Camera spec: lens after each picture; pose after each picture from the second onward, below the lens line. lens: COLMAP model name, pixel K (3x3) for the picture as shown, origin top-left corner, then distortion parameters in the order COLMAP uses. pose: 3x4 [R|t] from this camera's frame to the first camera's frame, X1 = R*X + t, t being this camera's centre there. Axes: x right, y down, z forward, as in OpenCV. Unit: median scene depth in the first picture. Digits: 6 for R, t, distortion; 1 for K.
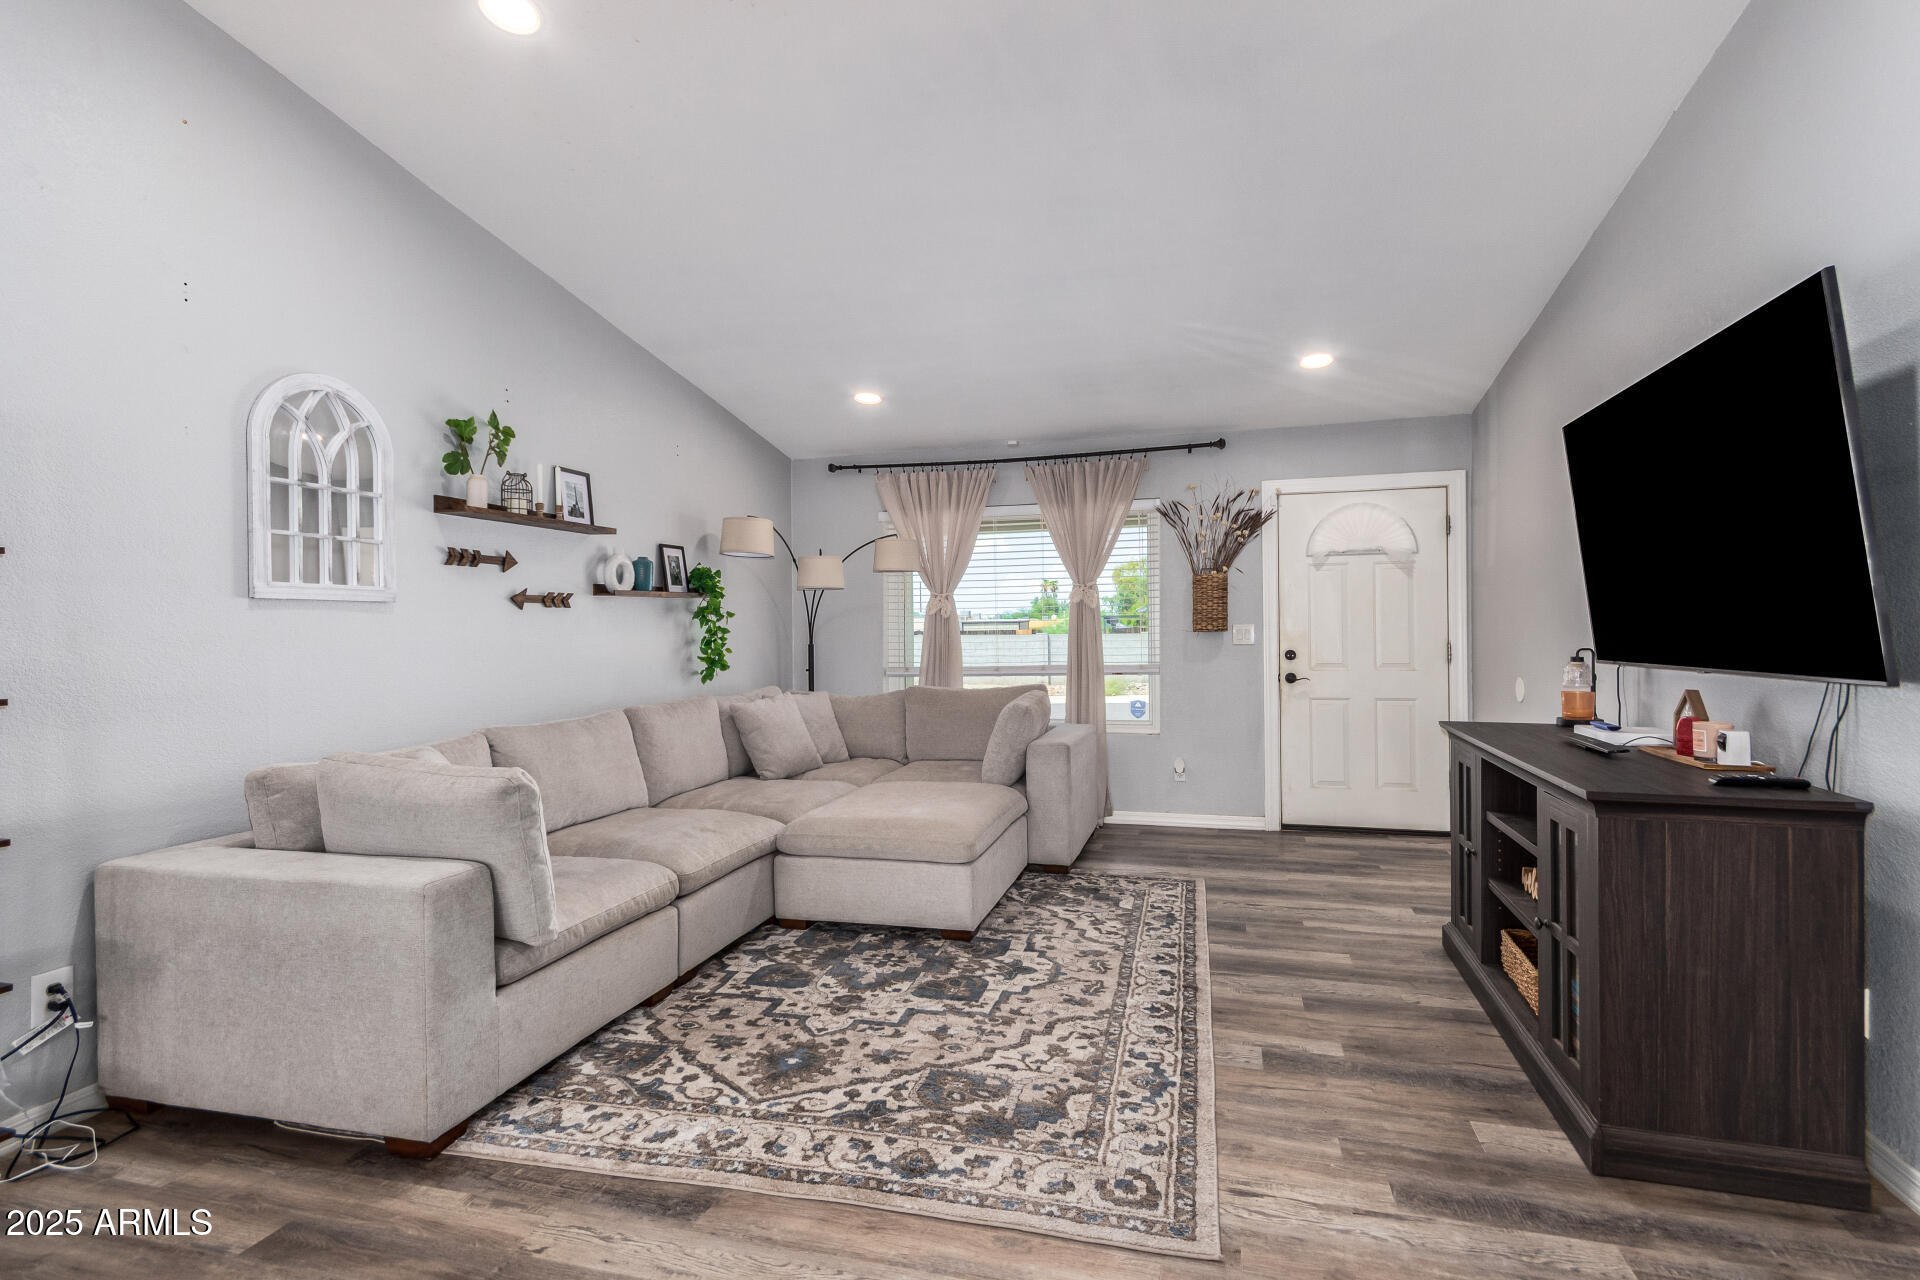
lens RADIAL K [[898.0, 0, 952.4], [0, 898.0, 633.2], [0, 0, 1]] dist [0.005575, -0.003510]
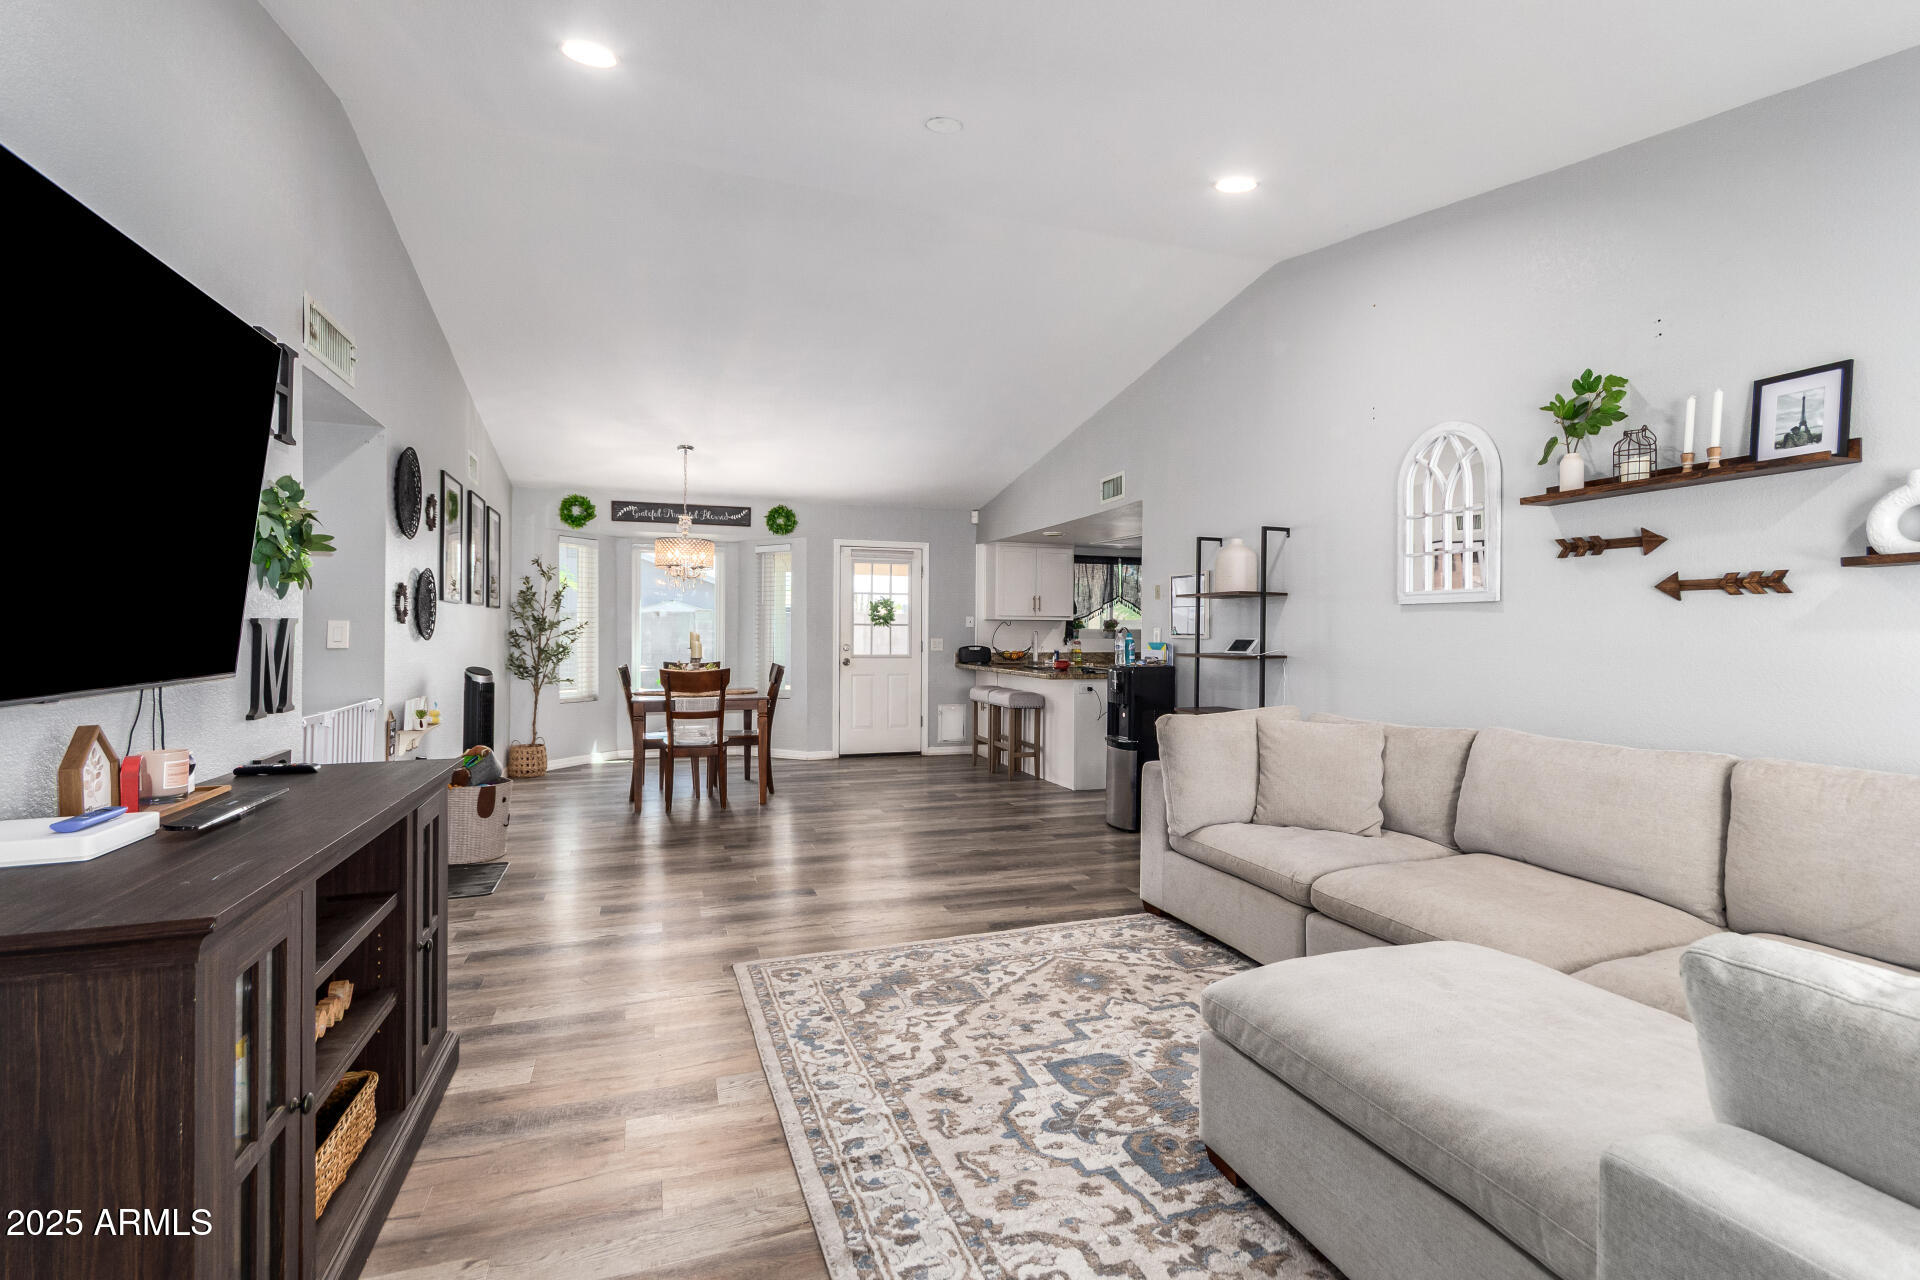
lens RADIAL K [[898.0, 0, 958.4], [0, 898.0, 638.0], [0, 0, 1]] dist [0.005575, -0.003510]
pose [[-0.812810, 0.012993, -0.582383, 0.640064], [0.002167, 0.999812, 0.019281, -0.014961], [0.582524, 0.014409, -0.812686, 1.790137]]
